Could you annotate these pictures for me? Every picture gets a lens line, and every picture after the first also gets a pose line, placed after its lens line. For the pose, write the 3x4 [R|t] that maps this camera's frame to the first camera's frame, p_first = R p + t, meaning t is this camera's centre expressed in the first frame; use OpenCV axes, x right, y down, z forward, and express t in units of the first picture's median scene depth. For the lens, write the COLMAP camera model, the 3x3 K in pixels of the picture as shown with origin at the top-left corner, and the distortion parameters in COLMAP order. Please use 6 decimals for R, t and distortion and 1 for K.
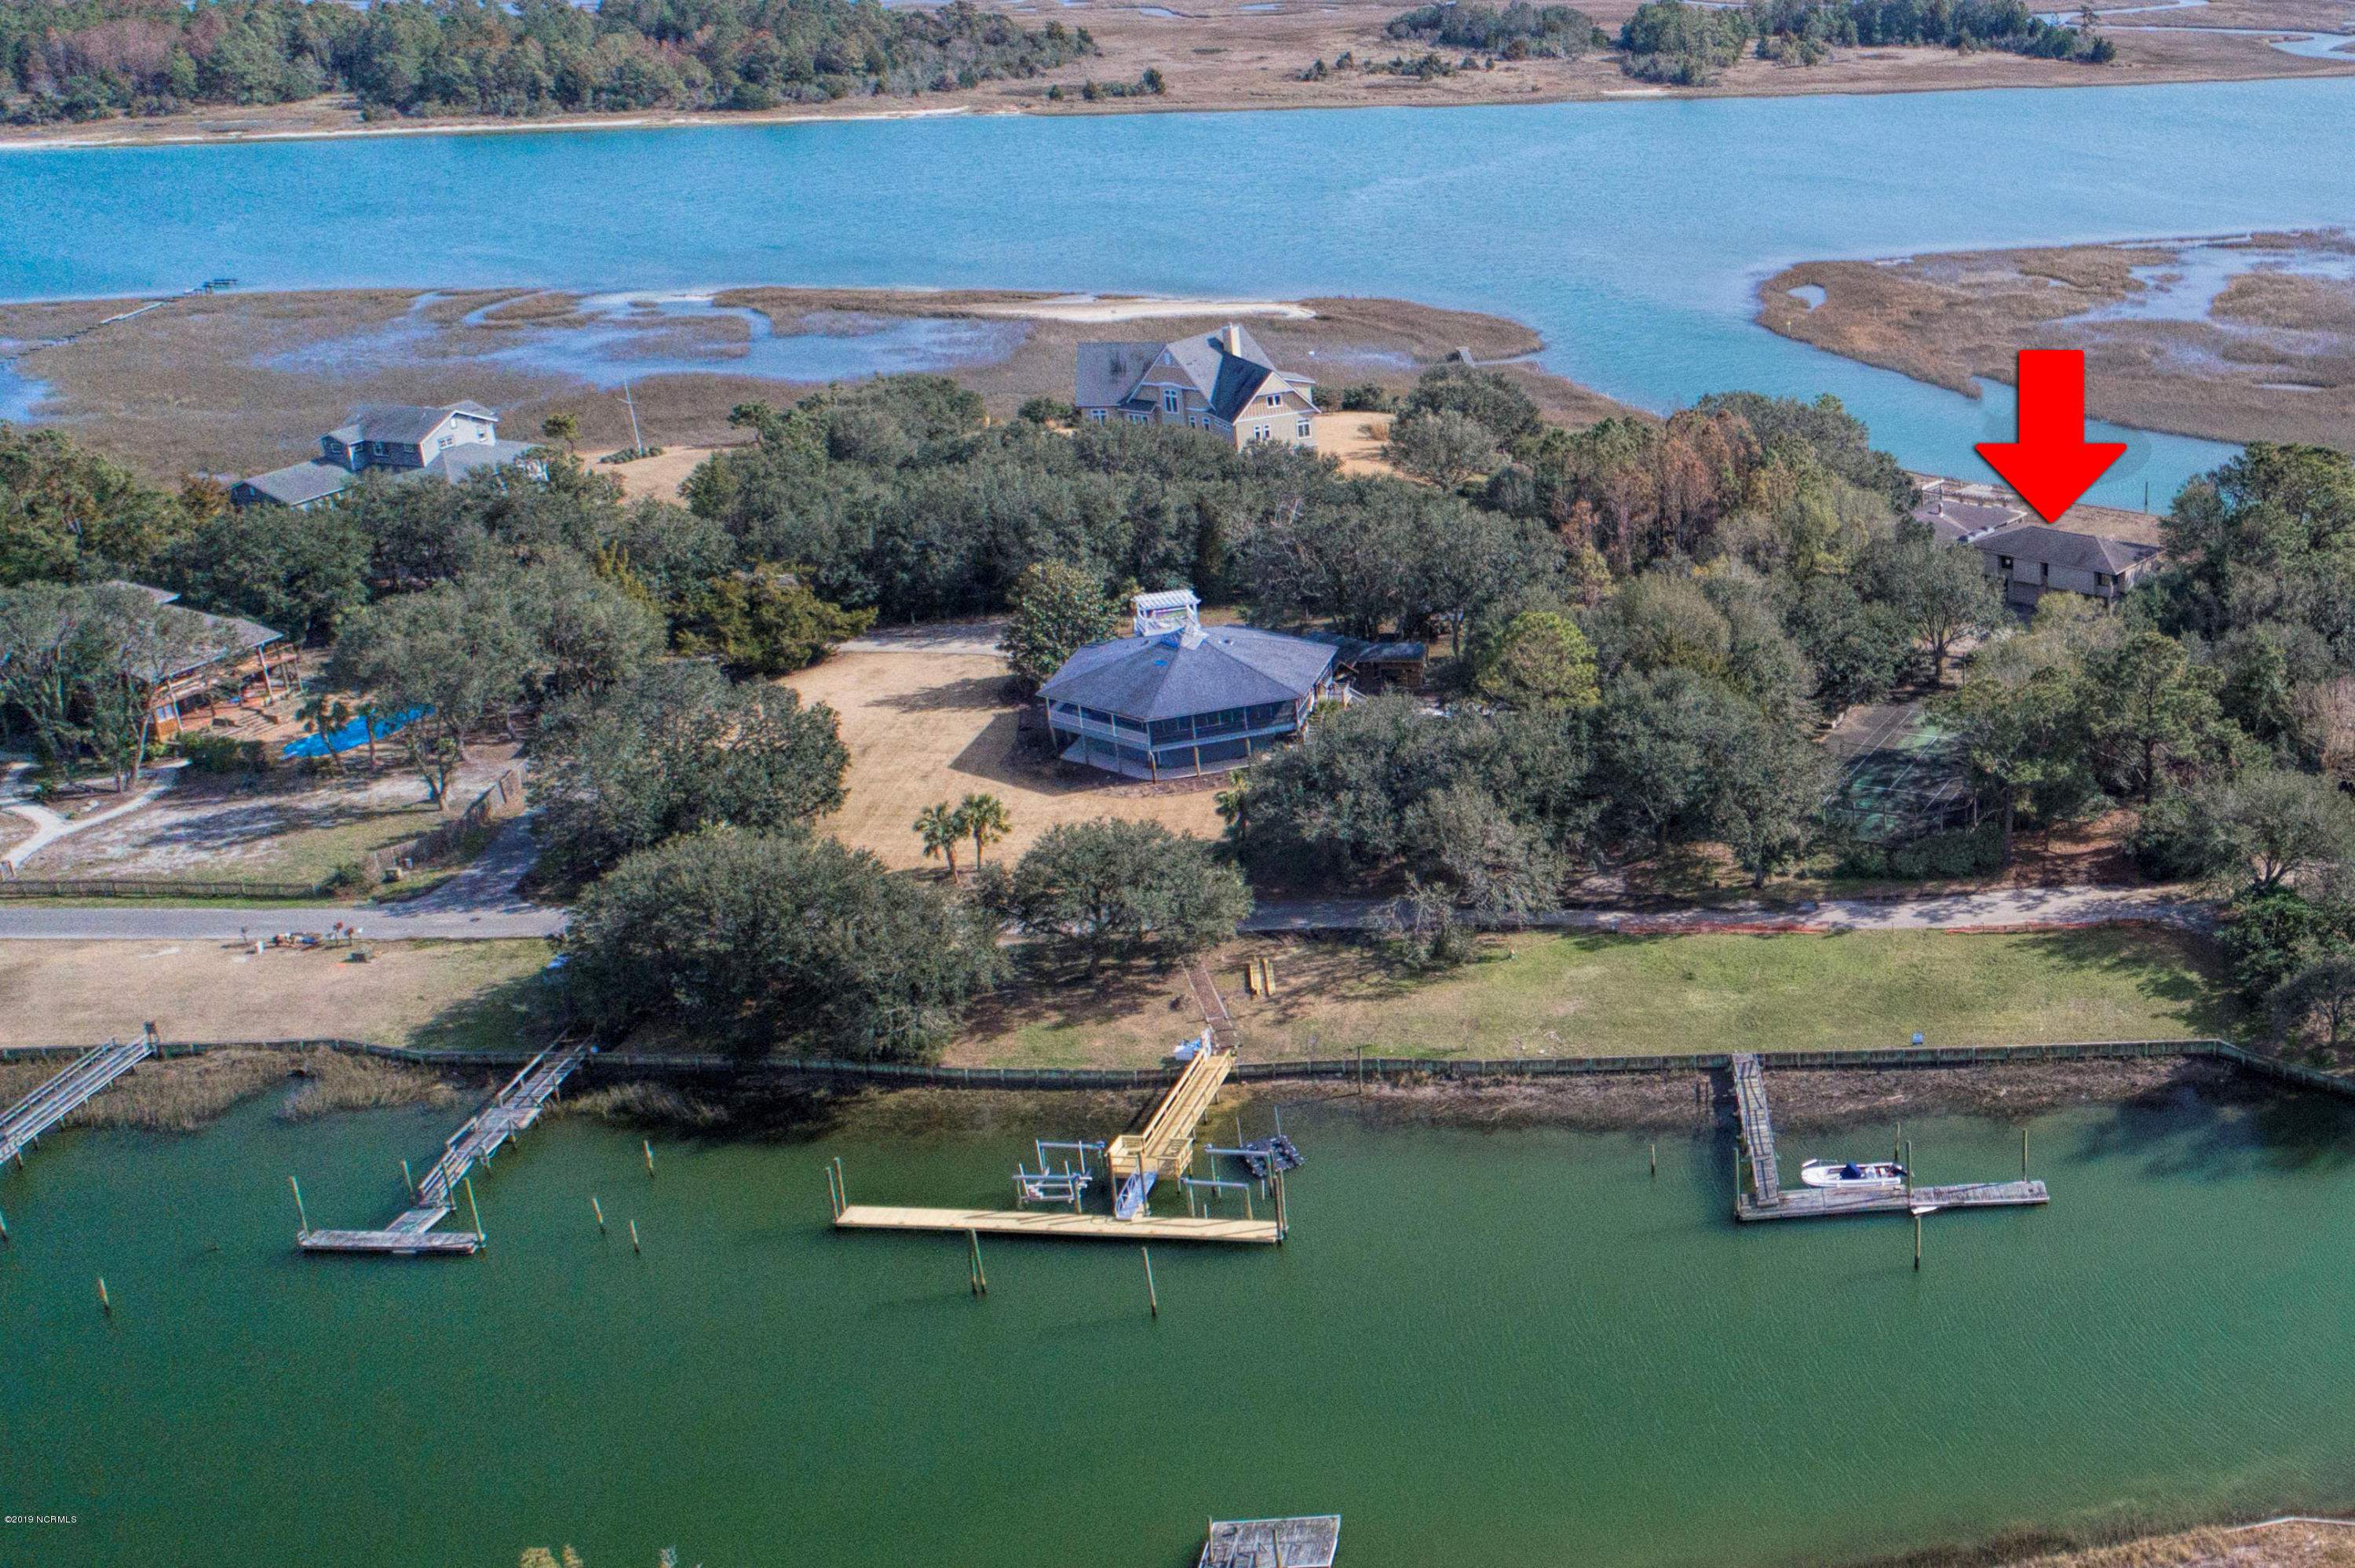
lens RADIAL K [[2447.9, 0, 1175.2], [0, 2447.9, 784.5], [0, 0, 1]] dist [0.013680, 0.000000]
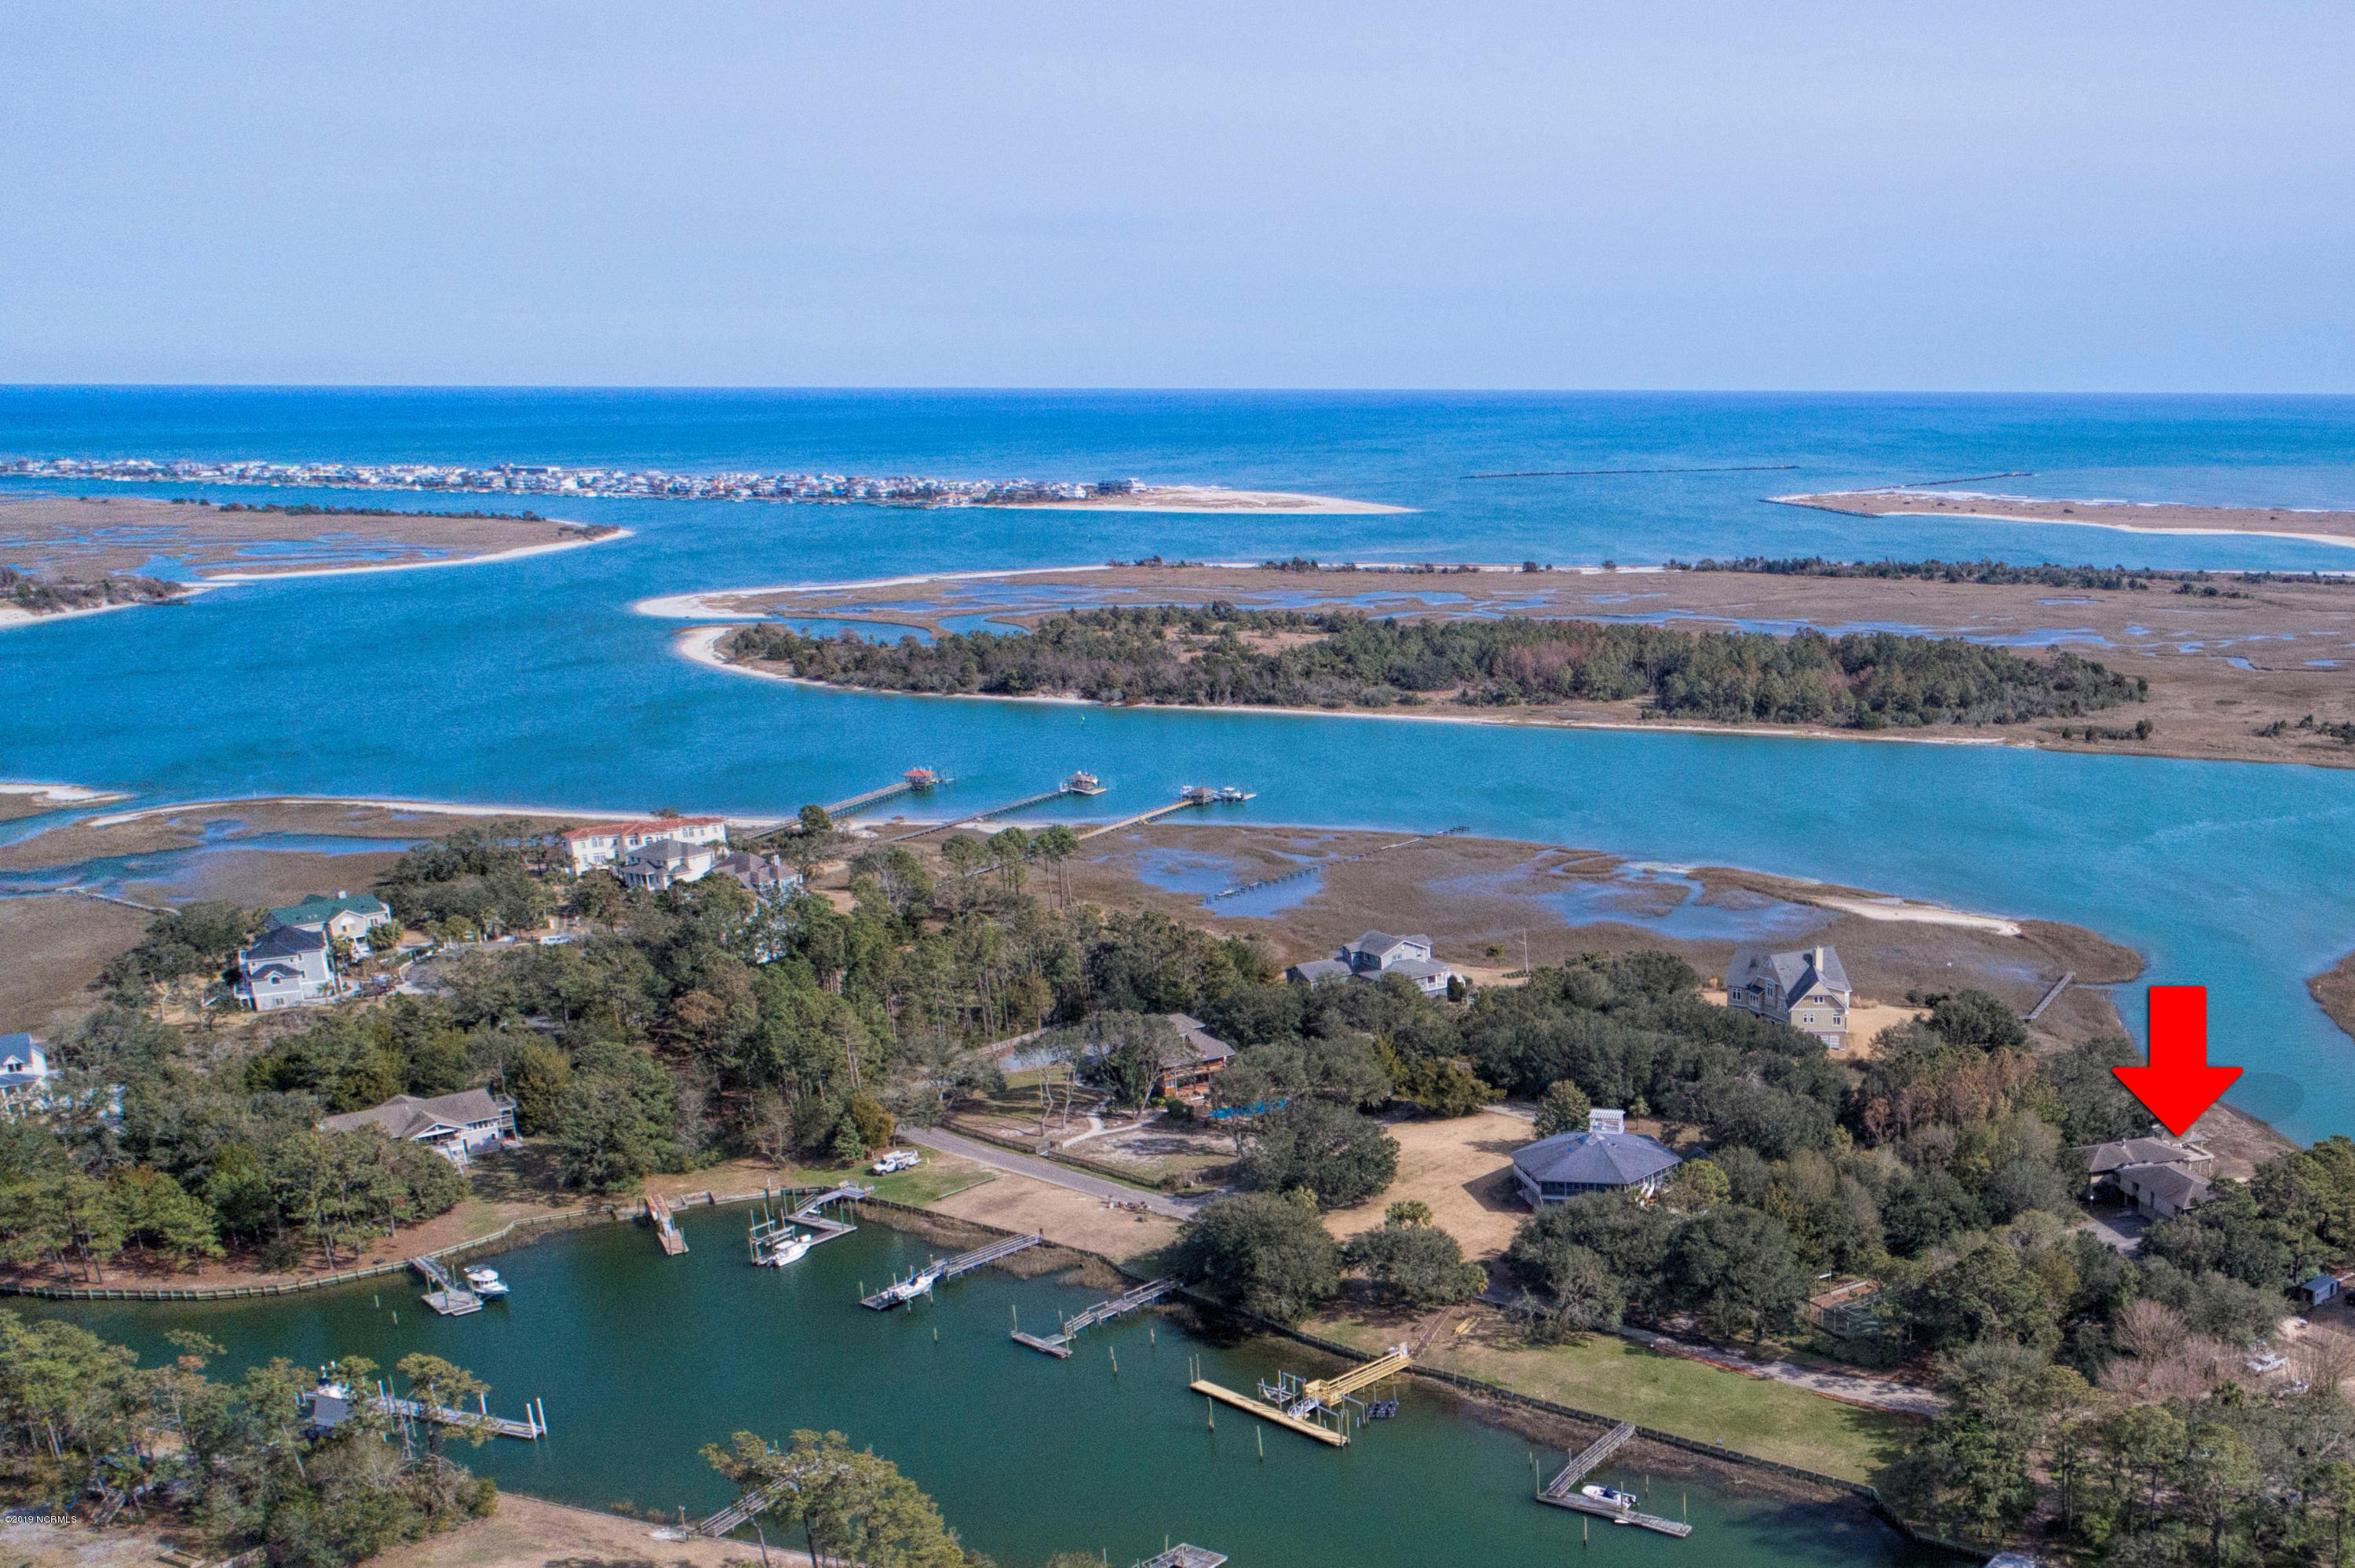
lens RADIAL K [[1631.3, 0, 1178.8], [0, 1631.3, 782.4], [0, 0, 1]] dist [0.011956, 0.001818]
pose [[0.827130, 0.058930, -0.558912, 0.374127], [-0.180666, 0.969582, -0.165137, -0.055475], [0.532180, 0.237566, 0.812617, -0.167716]]
